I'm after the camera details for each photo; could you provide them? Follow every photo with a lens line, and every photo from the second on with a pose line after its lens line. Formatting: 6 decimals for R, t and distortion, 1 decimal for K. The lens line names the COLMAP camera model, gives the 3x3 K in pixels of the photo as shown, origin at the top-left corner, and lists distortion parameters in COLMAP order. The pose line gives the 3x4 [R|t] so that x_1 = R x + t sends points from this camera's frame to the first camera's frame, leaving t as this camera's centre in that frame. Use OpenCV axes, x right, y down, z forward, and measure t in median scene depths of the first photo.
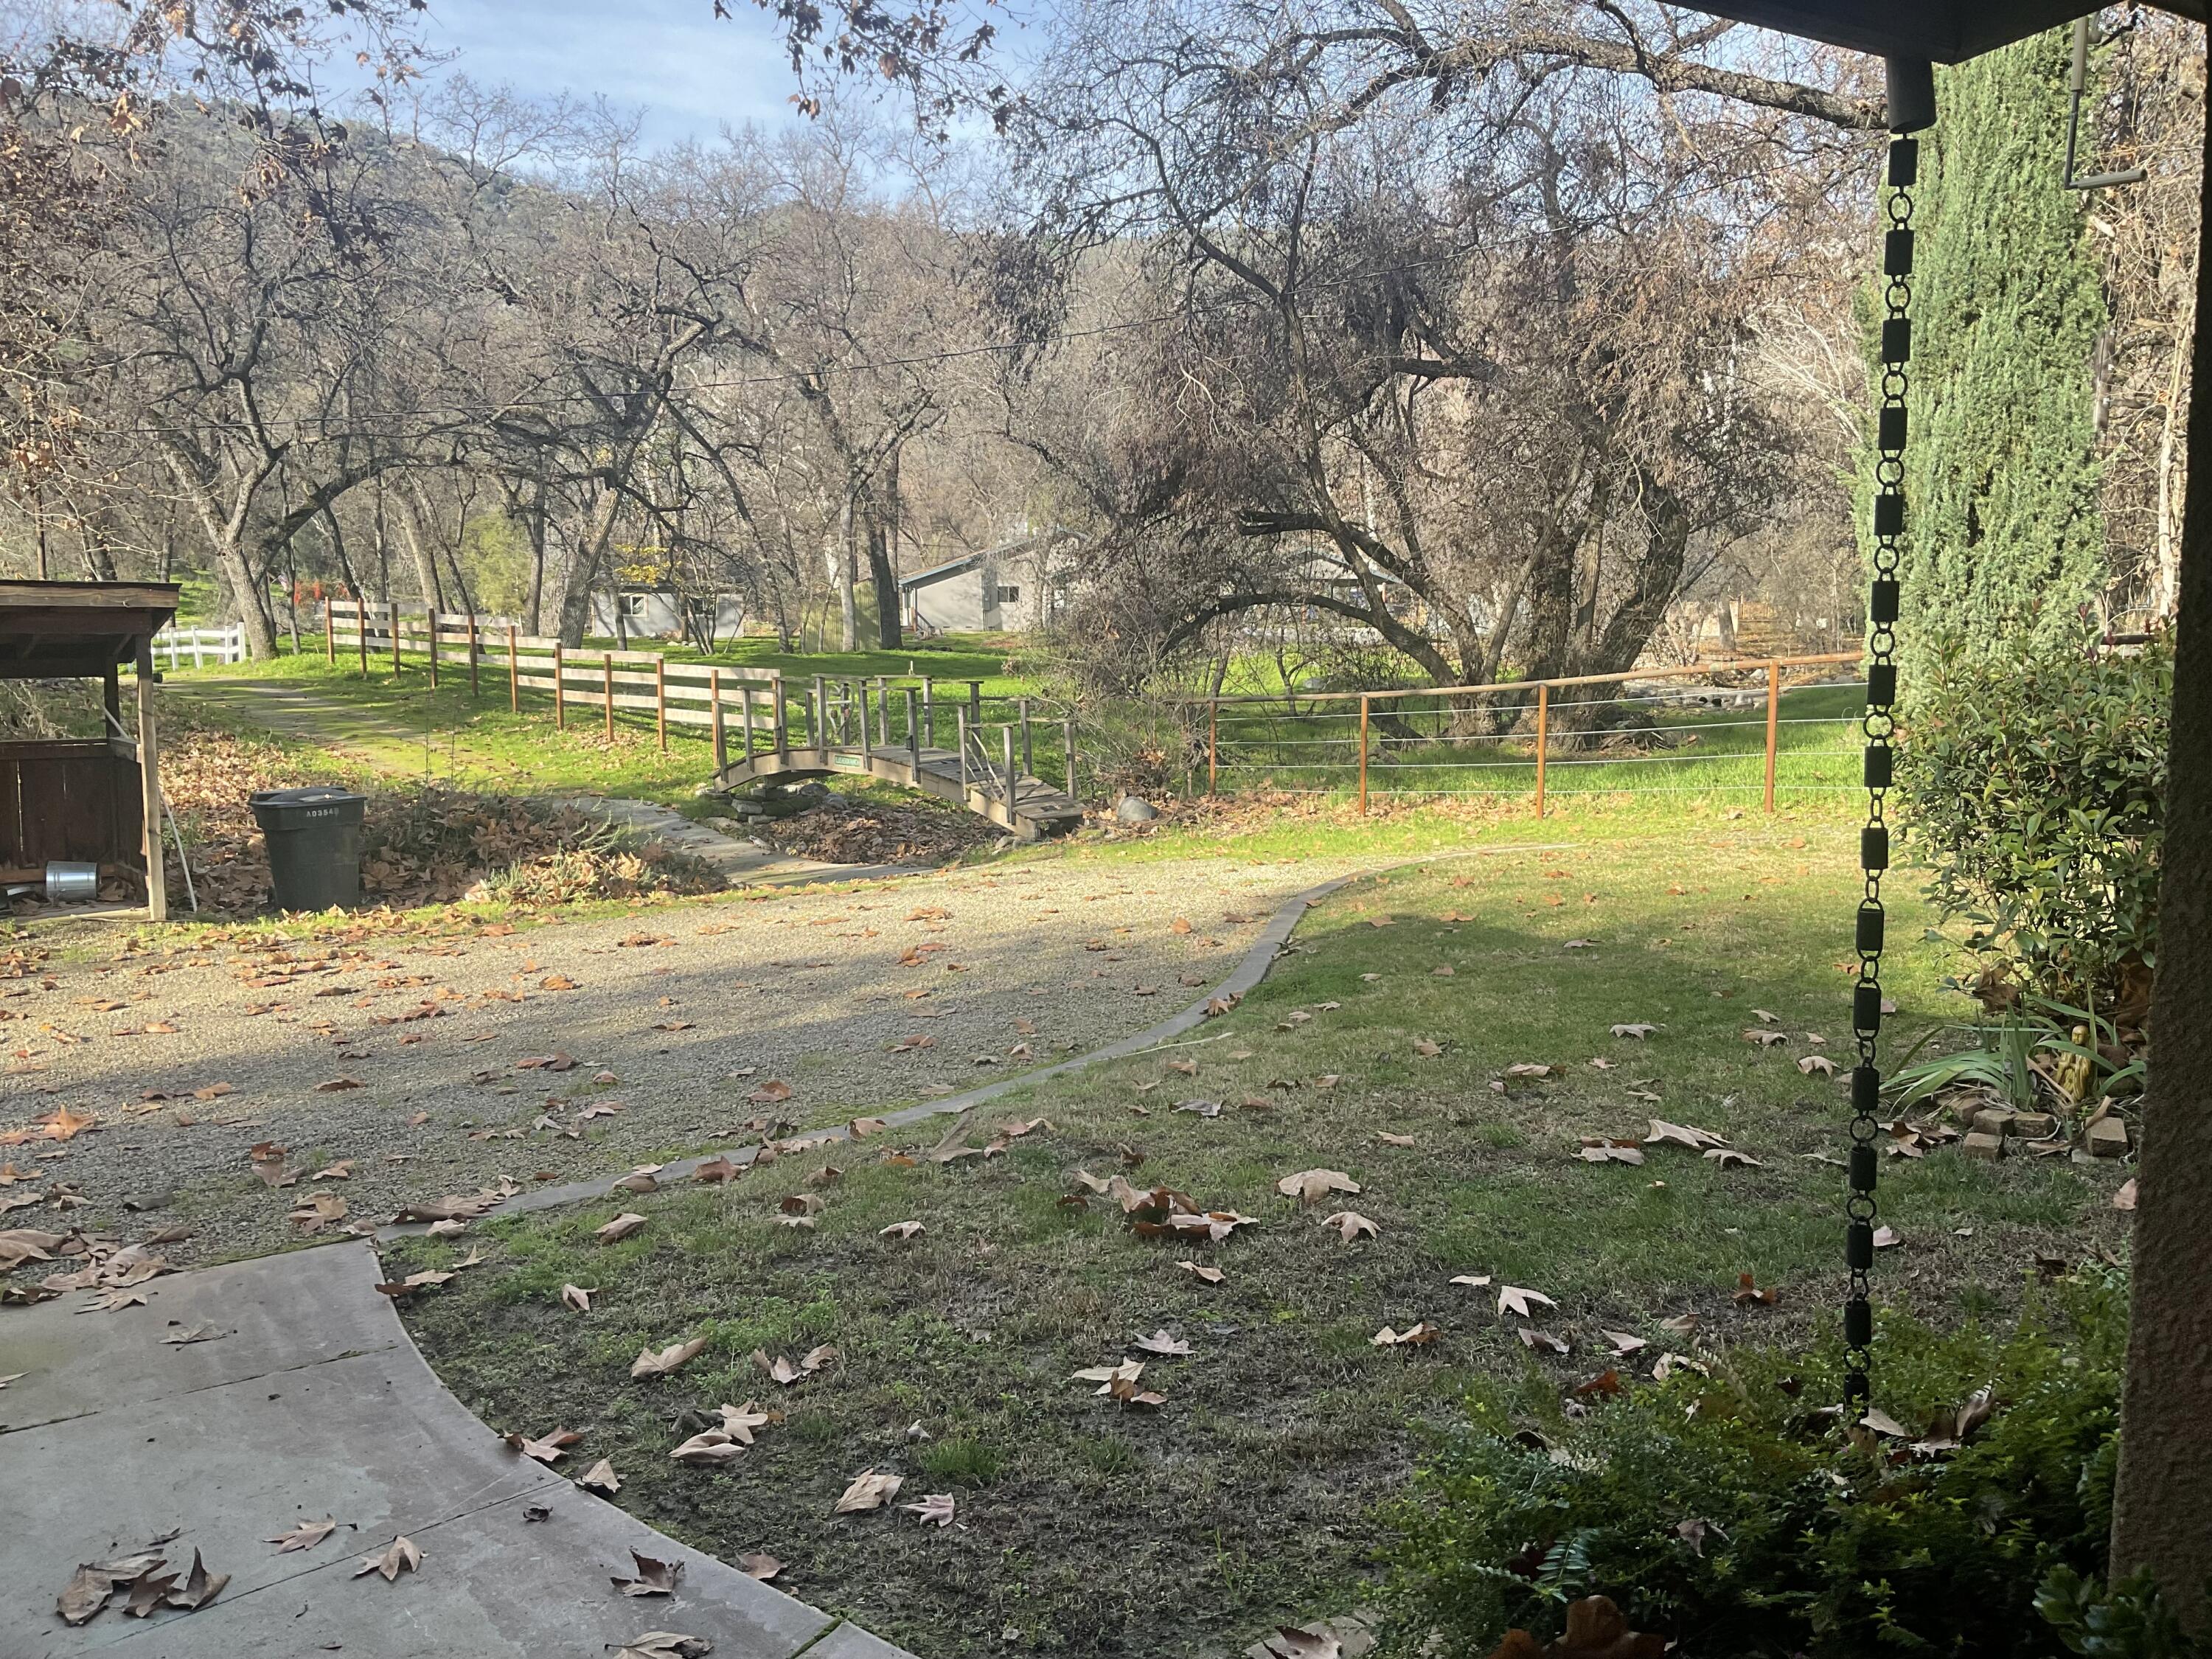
lens RADIAL K [[1852.2, 0, 1105.8], [0, 1852.2, 829.8], [0, 0, 1]] dist [0.065398, -0.096809]
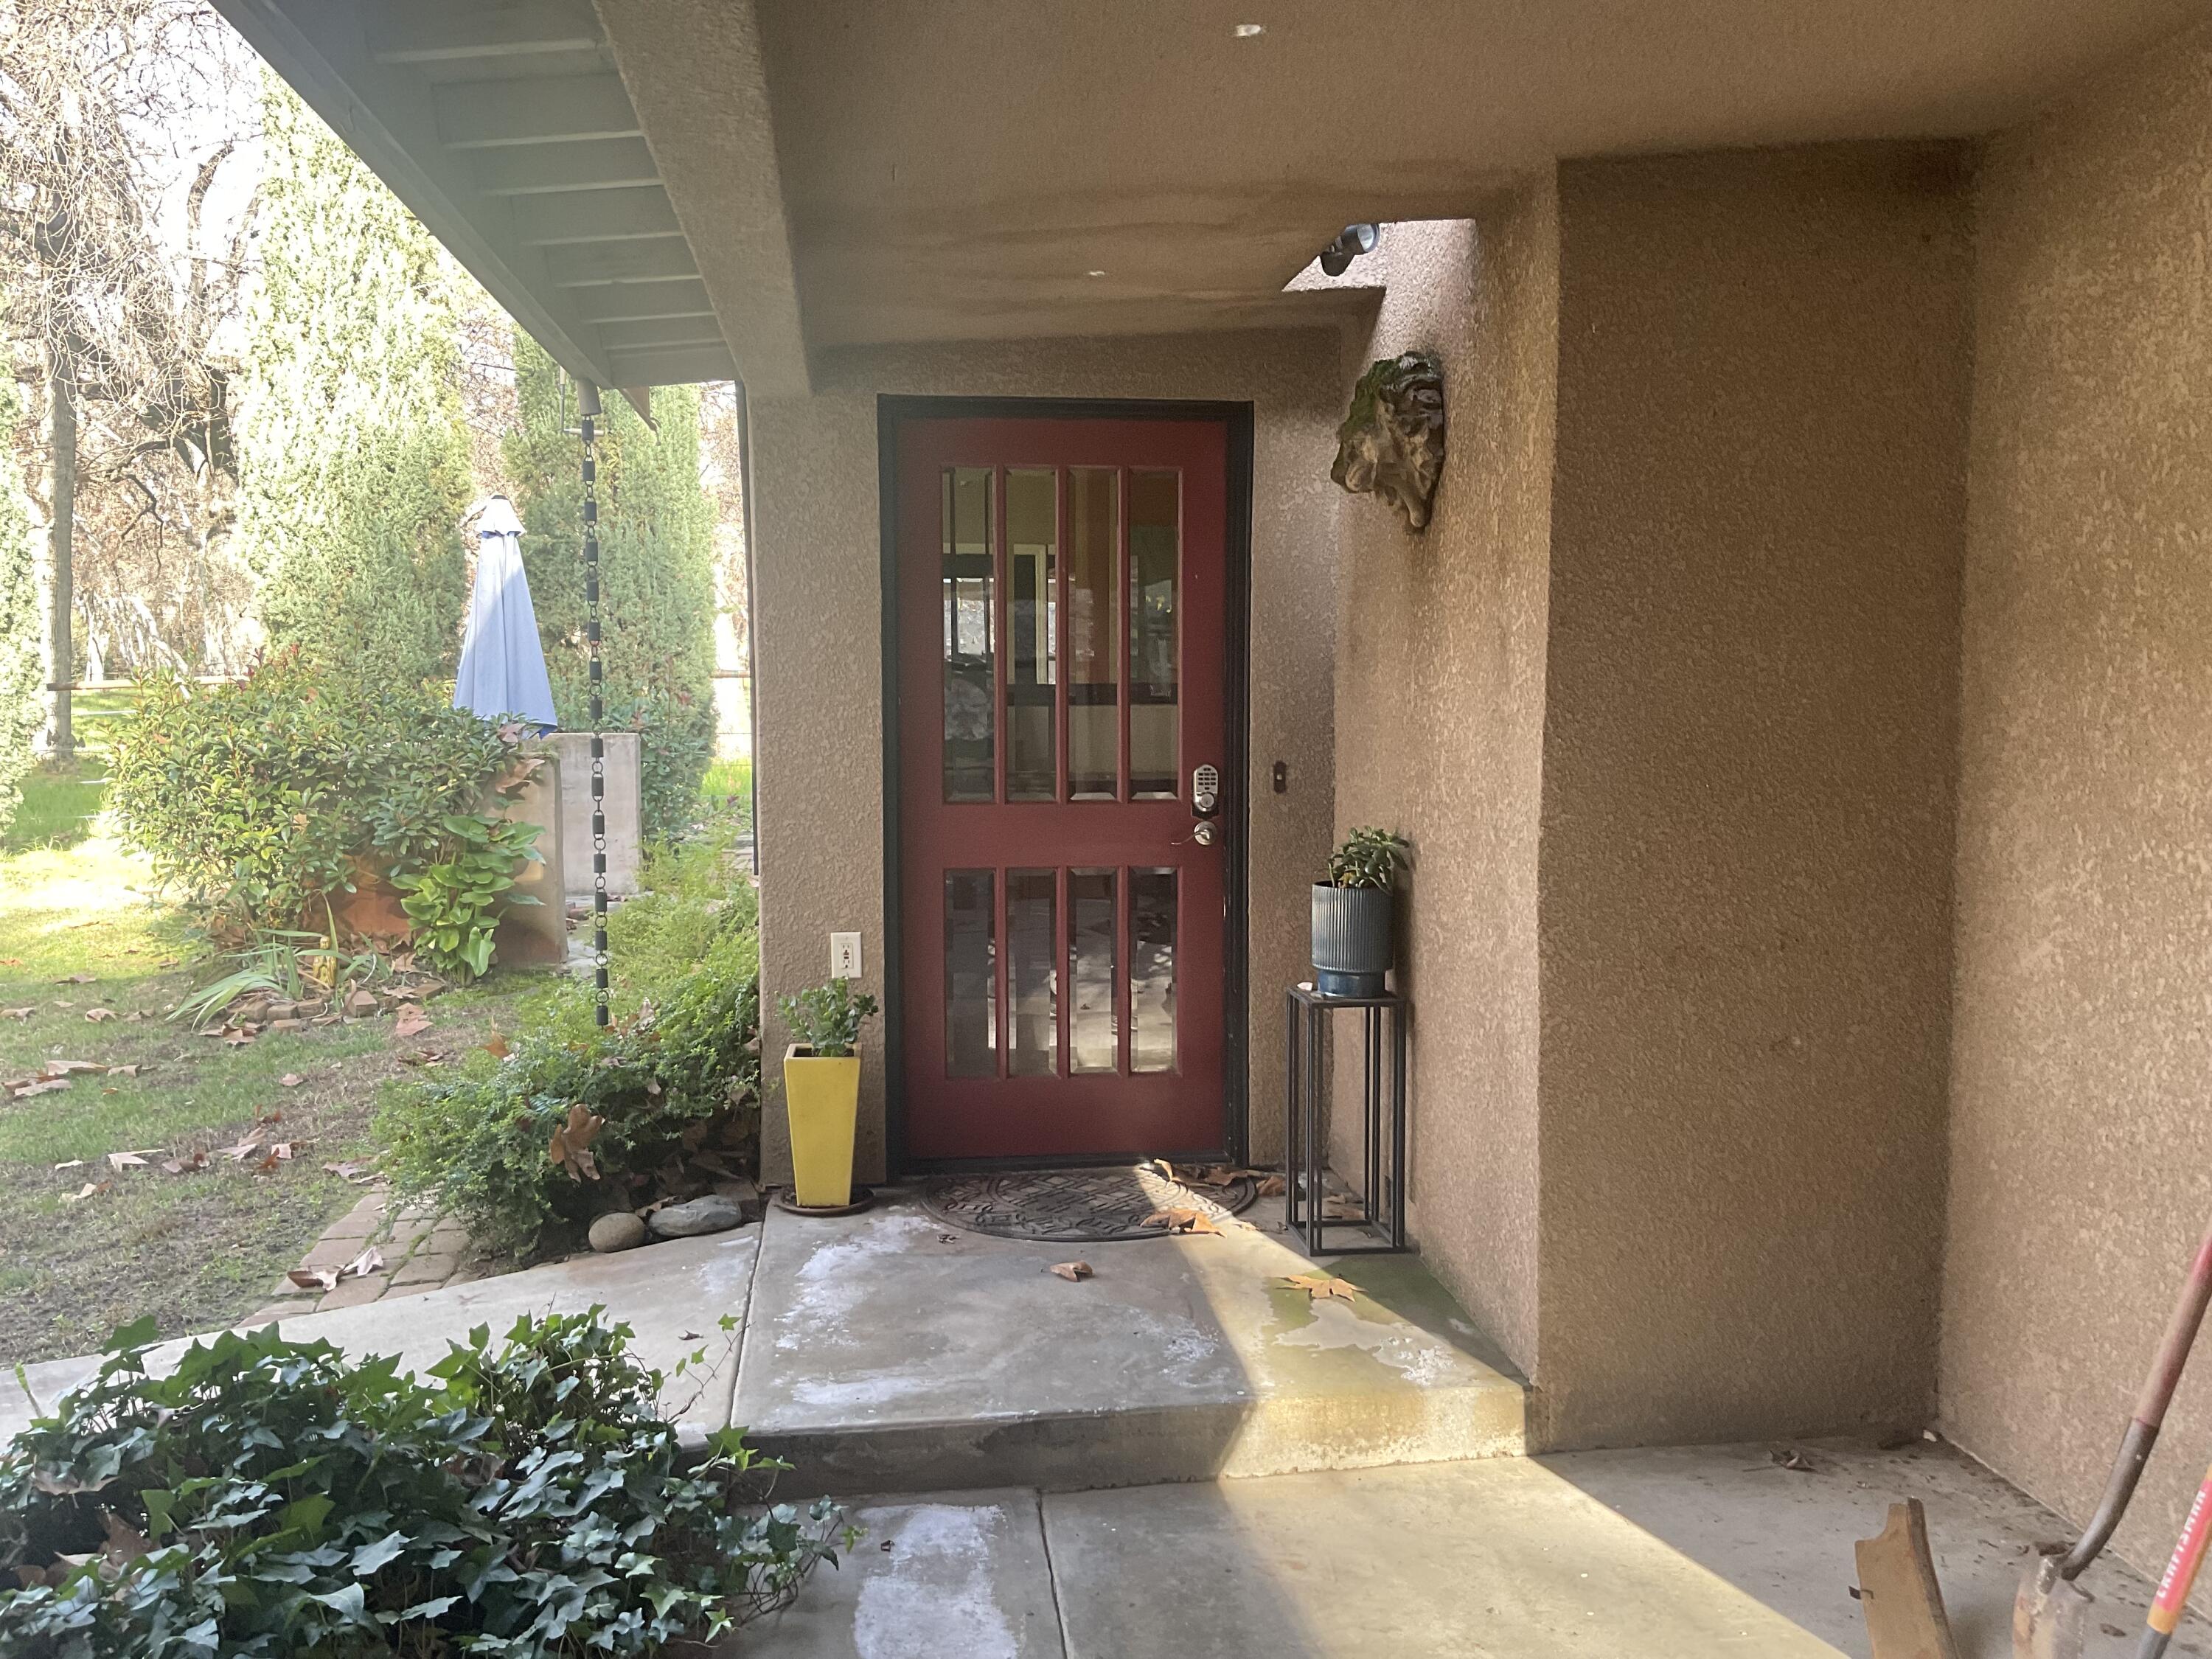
lens RADIAL K [[1852.2, 0, 1106.2], [0, 1852.2, 827.3], [0, 0, 1]] dist [0.065398, -0.096809]
pose [[0.430510, -0.082409, 0.898816, -0.505563], [0.113318, 0.992879, 0.036757, 0.036209], [-0.895444, 0.086027, 0.436783, -0.177859]]
